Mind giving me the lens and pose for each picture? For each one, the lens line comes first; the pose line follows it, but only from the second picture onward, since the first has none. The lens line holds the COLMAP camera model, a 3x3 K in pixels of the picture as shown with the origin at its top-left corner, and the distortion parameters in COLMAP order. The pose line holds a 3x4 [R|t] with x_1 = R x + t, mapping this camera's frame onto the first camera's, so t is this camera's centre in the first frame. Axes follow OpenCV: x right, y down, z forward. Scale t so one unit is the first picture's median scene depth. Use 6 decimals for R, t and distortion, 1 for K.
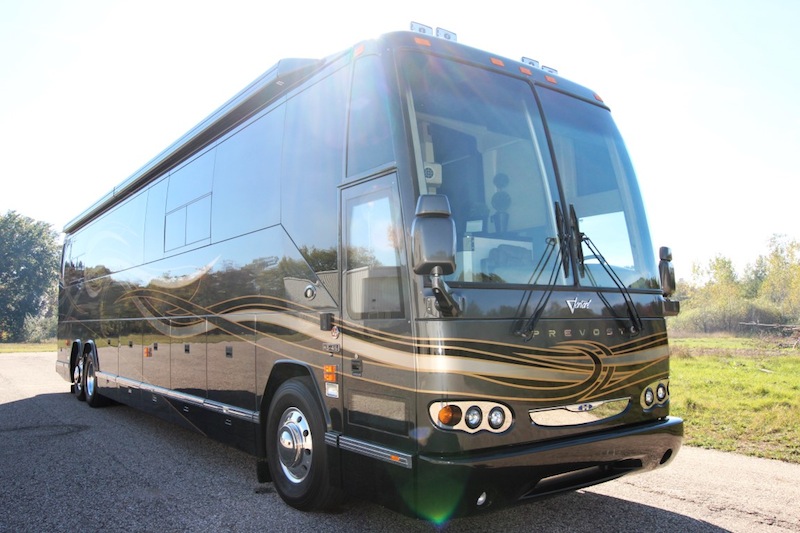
lens RADIAL K [[636.7, 0, 399.5], [0, 636.7, 267.0], [0, 0, 1]] dist [0.024905, 0.000924]
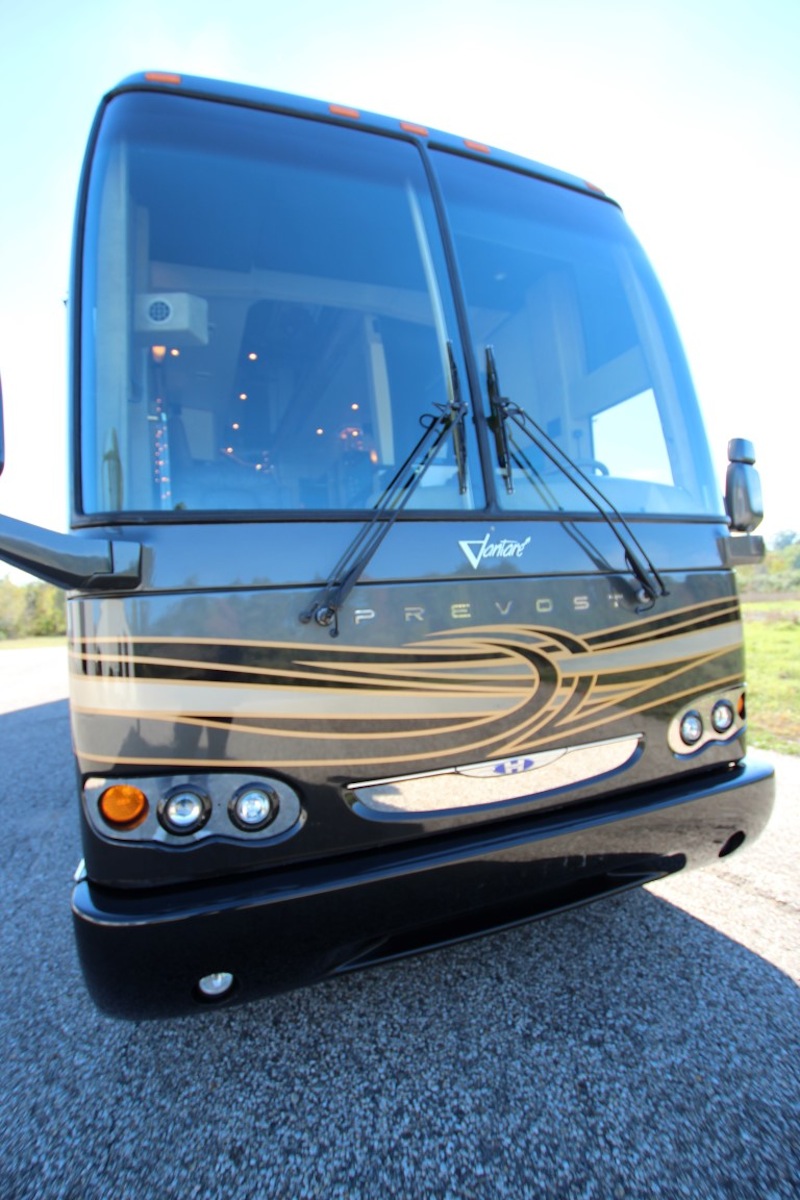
lens RADIAL K [[569.3, 0, 400.3], [0, 569.3, 590.8], [0, 0, 1]] dist [-0.021823, 0.001406]
pose [[0.963511, -0.056464, -0.261646, 0.312861], [0.072529, 0.996002, 0.052149, 0.060510], [0.257655, -0.069223, 0.963754, 0.559671]]
